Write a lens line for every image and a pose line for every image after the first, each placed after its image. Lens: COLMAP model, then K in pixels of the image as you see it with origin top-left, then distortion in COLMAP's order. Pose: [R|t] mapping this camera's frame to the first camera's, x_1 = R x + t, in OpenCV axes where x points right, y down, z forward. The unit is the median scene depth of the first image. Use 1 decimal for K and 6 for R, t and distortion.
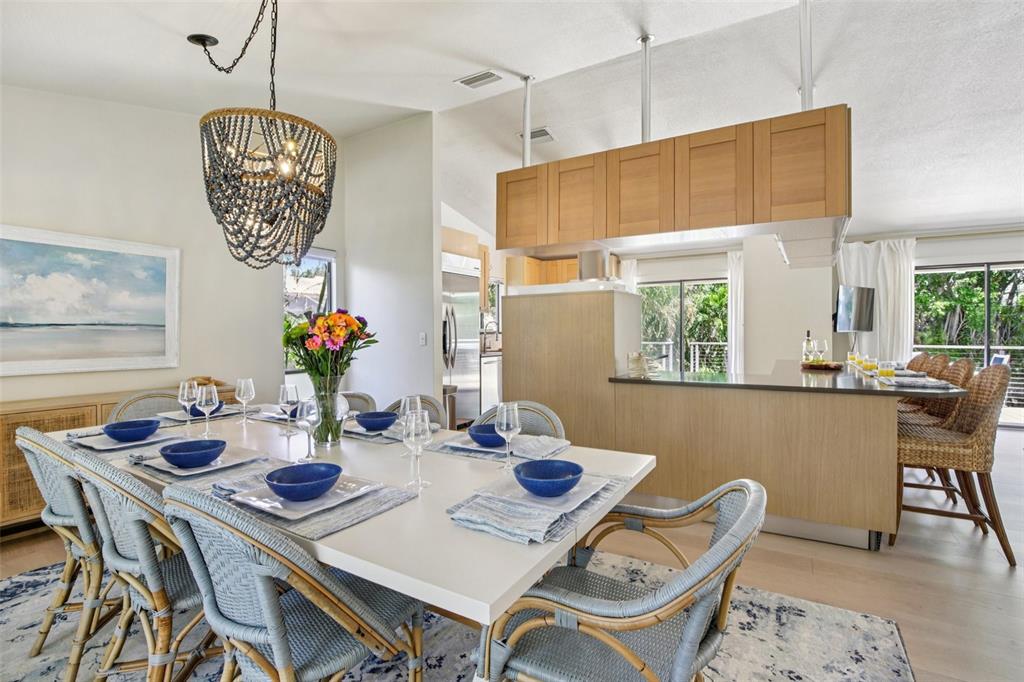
lens RADIAL K [[475.9, 0, 512.0], [0, 475.9, 341.0], [0, 0, 1]] dist [0.000688, -0.000475]
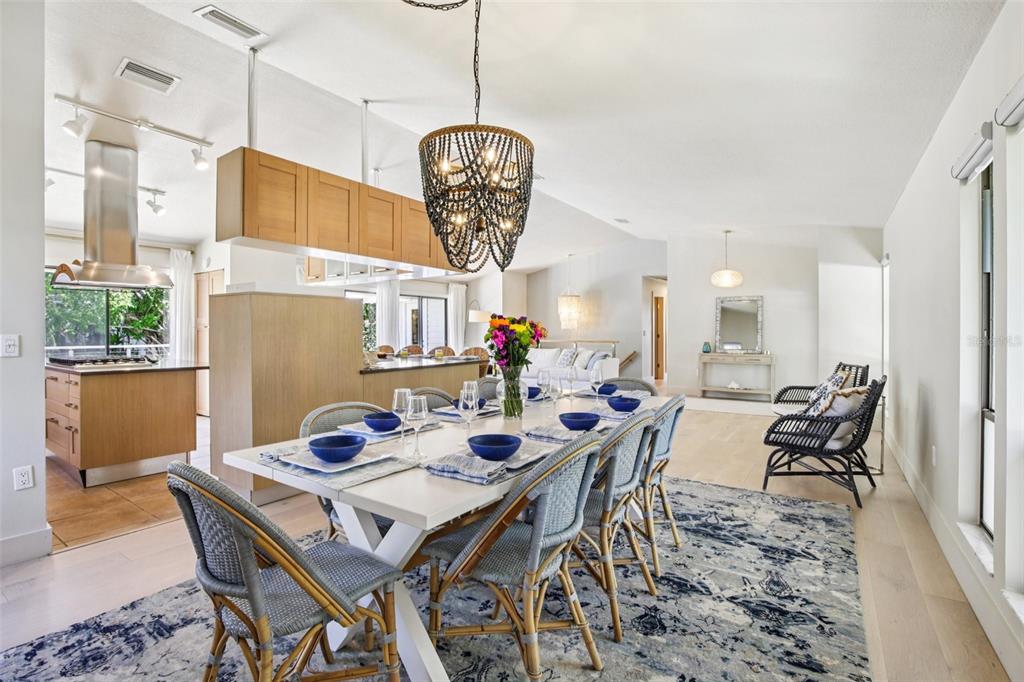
lens RADIAL K [[475.9, 0, 512.0], [0, 475.9, 341.0], [0, 0, 1]] dist [0.000688, -0.000475]
pose [[0.050766, -0.019743, 0.998515, -0.942422], [0.014982, 0.999707, 0.019004, -0.015268], [-0.998598, 0.013995, 0.051047, 0.526372]]
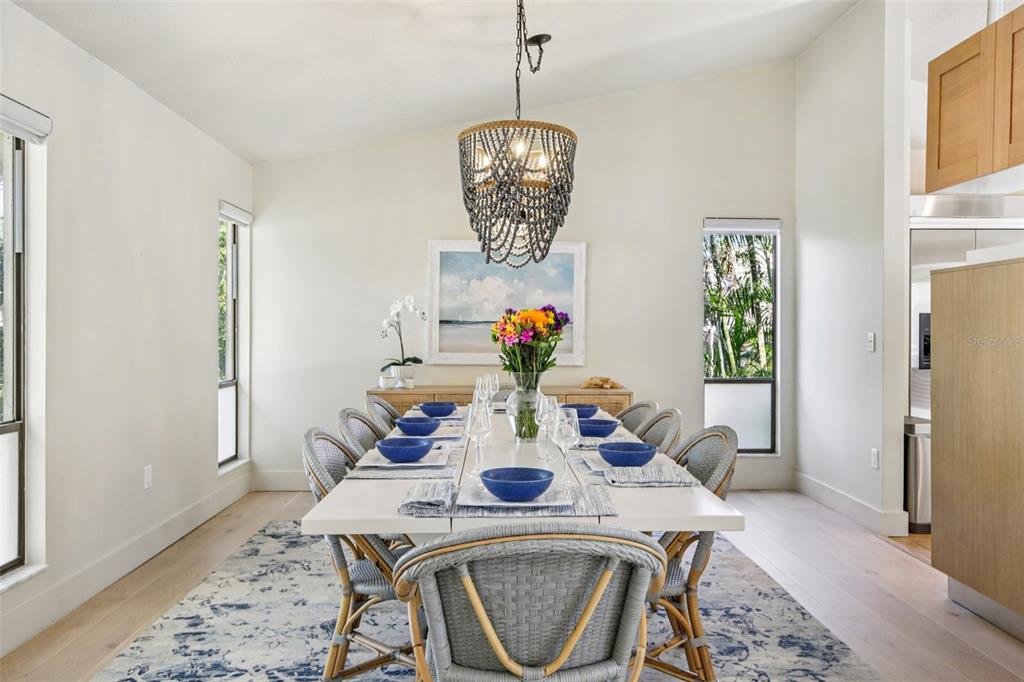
lens RADIAL K [[749.2, 0, 512.0], [0, 749.2, 341.0], [0, 0, 1]] dist [0.000810, -0.000279]
pose [[0.535435, 0.016923, -0.844407, 0.523787], [-0.024003, 0.999700, 0.004815, 0.000905], [0.844235, 0.017690, 0.535680, 0.077295]]
